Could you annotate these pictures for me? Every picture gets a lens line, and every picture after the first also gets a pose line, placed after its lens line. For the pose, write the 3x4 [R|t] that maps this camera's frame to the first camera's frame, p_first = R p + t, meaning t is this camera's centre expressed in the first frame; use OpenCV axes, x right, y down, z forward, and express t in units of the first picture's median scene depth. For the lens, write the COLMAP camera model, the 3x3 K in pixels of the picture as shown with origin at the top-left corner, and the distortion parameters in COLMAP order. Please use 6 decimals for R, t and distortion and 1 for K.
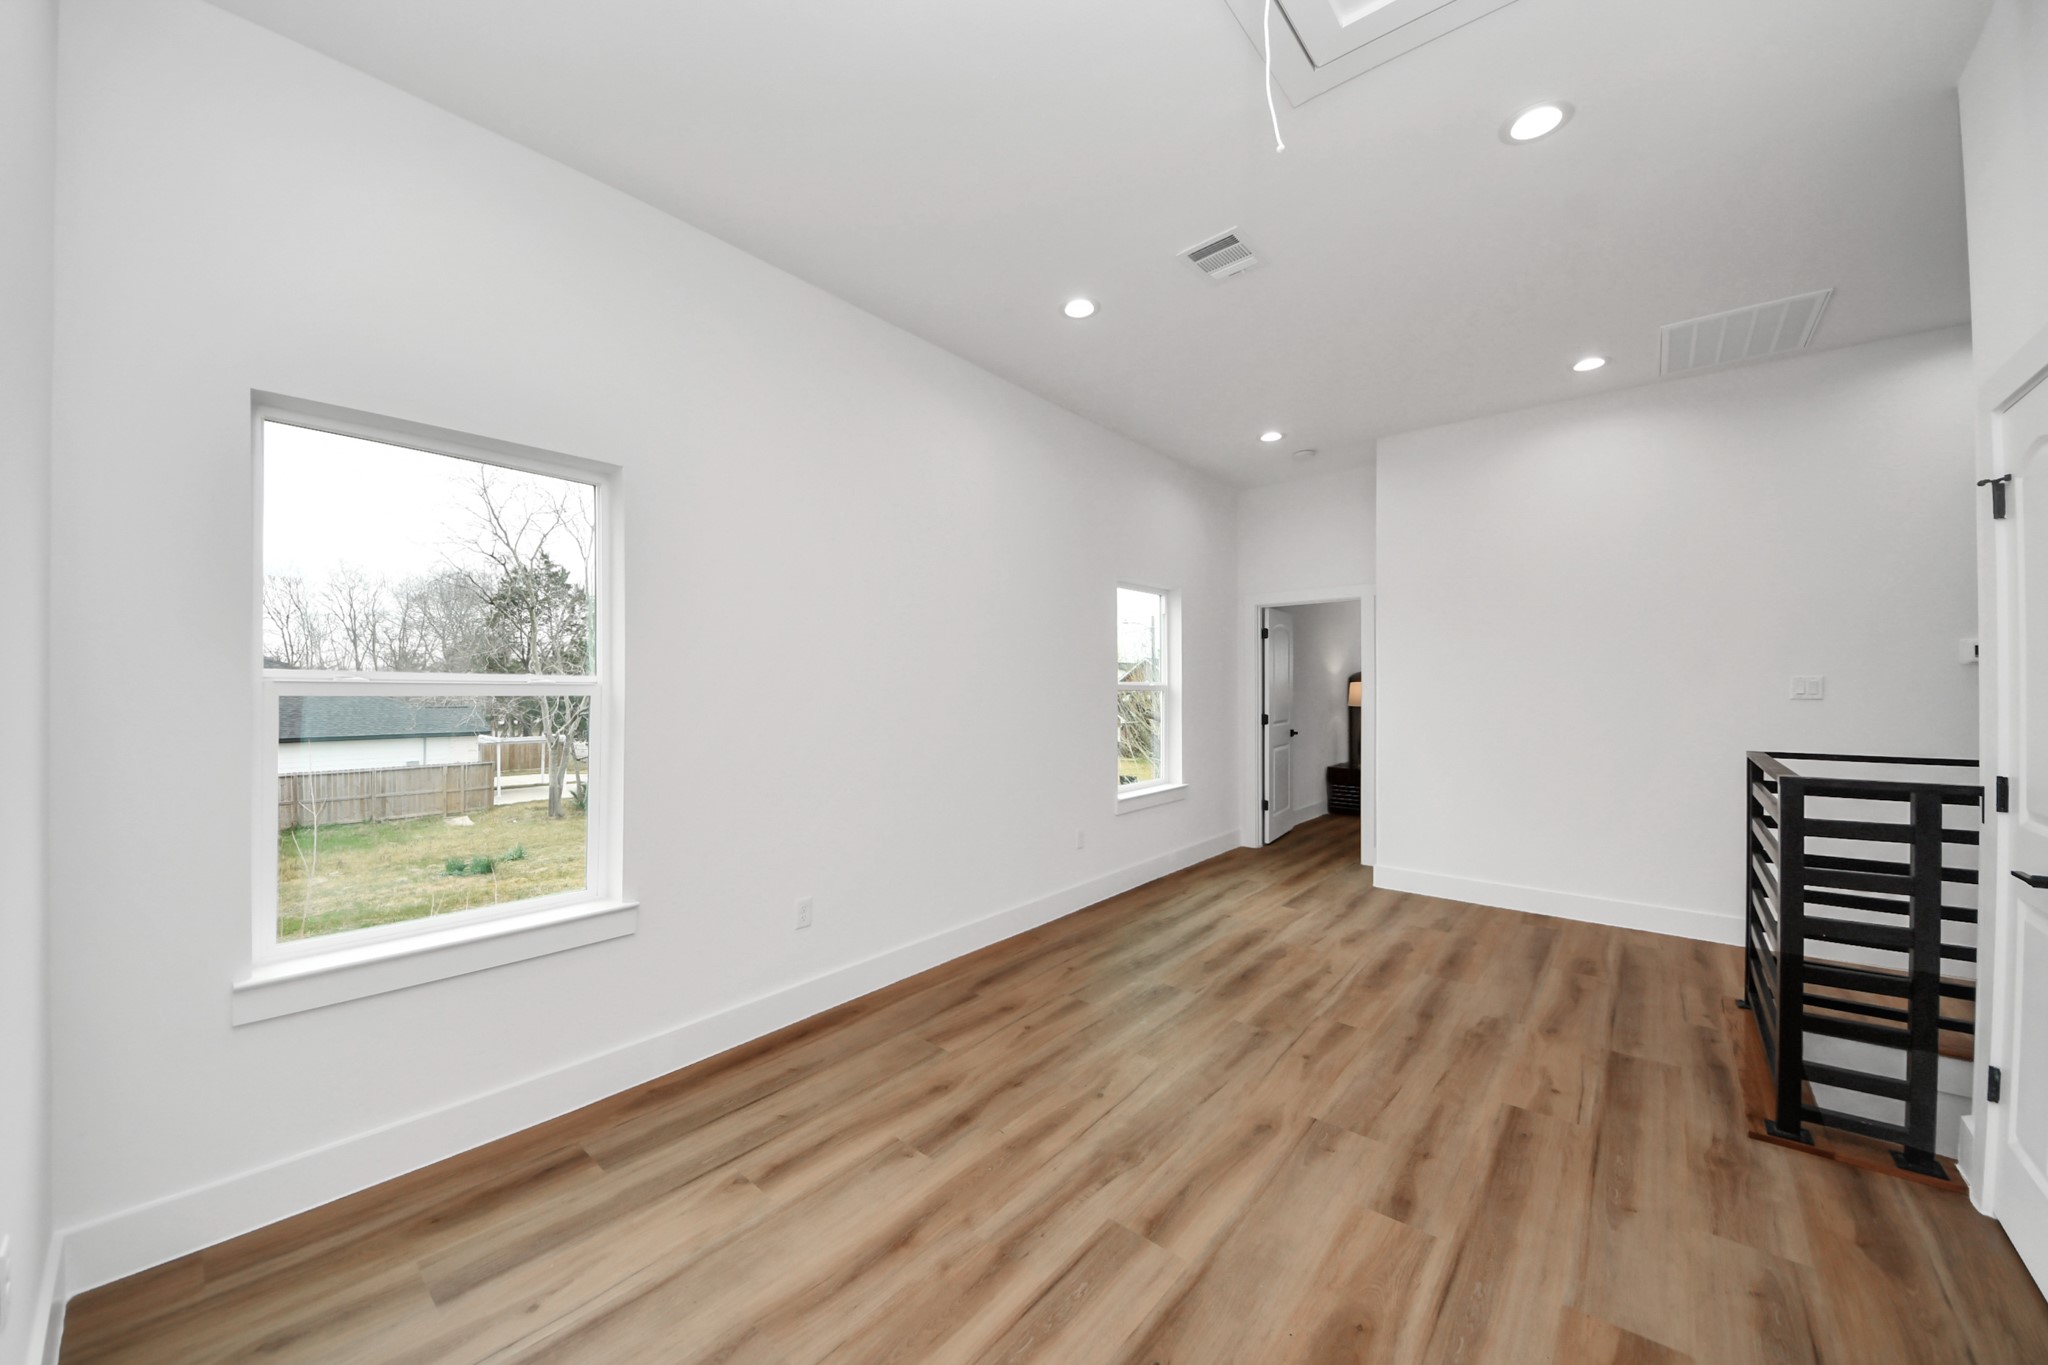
lens RADIAL K [[740.3, 0, 1012.1], [0, 740.3, 686.0], [0, 0, 1]] dist [-0.044970, -0.000051]
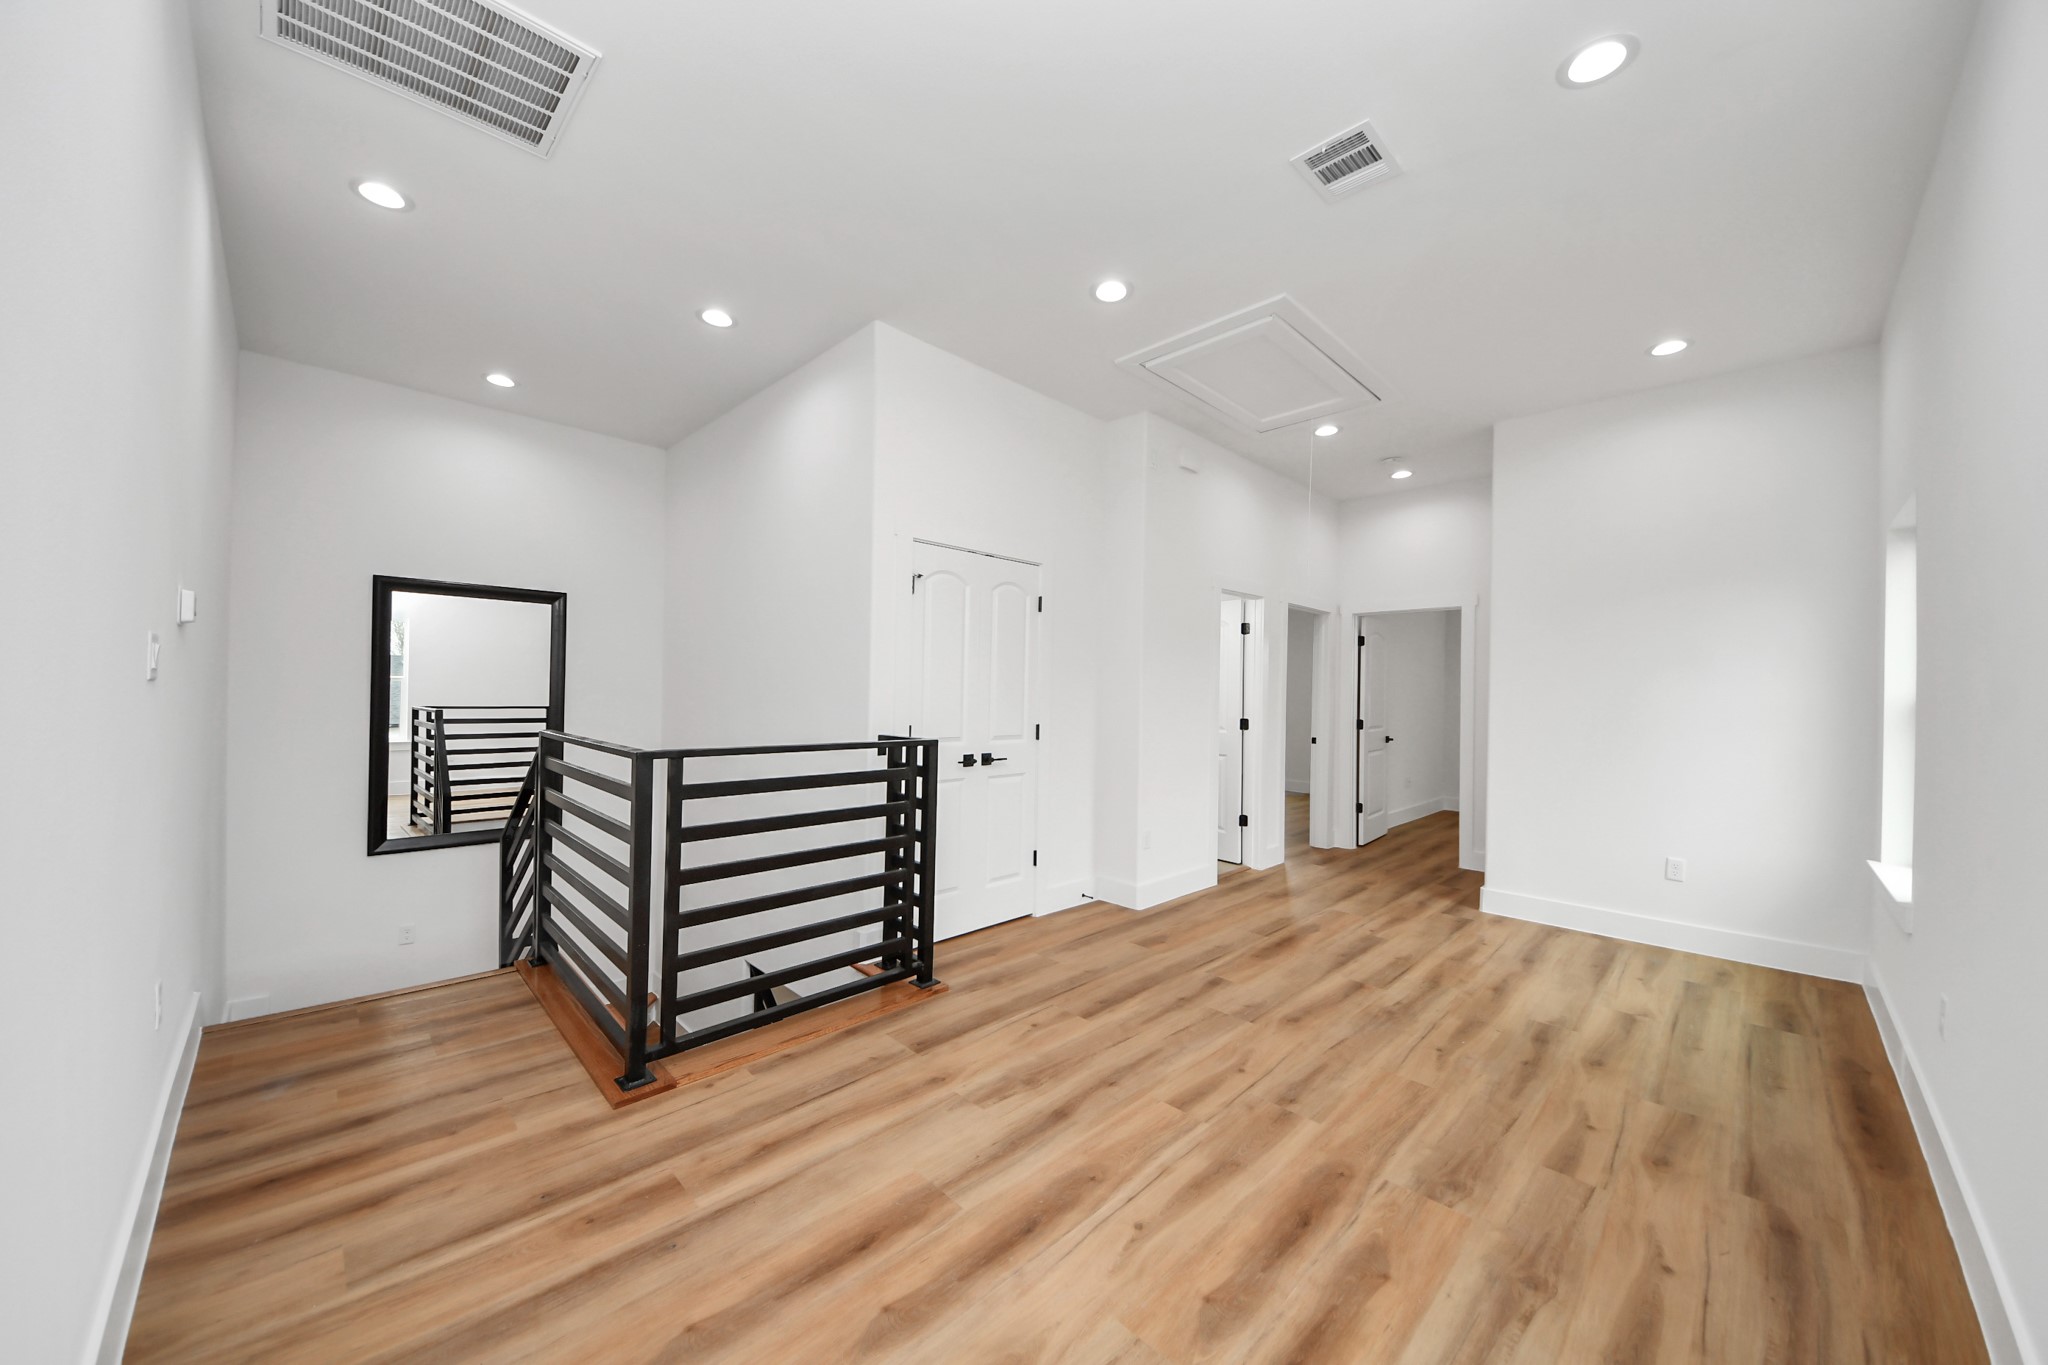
lens RADIAL K [[740.3, 0, 1012.1], [0, 740.3, 686.0], [0, 0, 1]] dist [-0.044970, -0.000051]
pose [[-0.996735, -0.007037, 0.080438, 0.639223], [-0.007278, 0.999970, -0.002709, 0.009854], [-0.080416, -0.003285, -0.996756, 2.002046]]
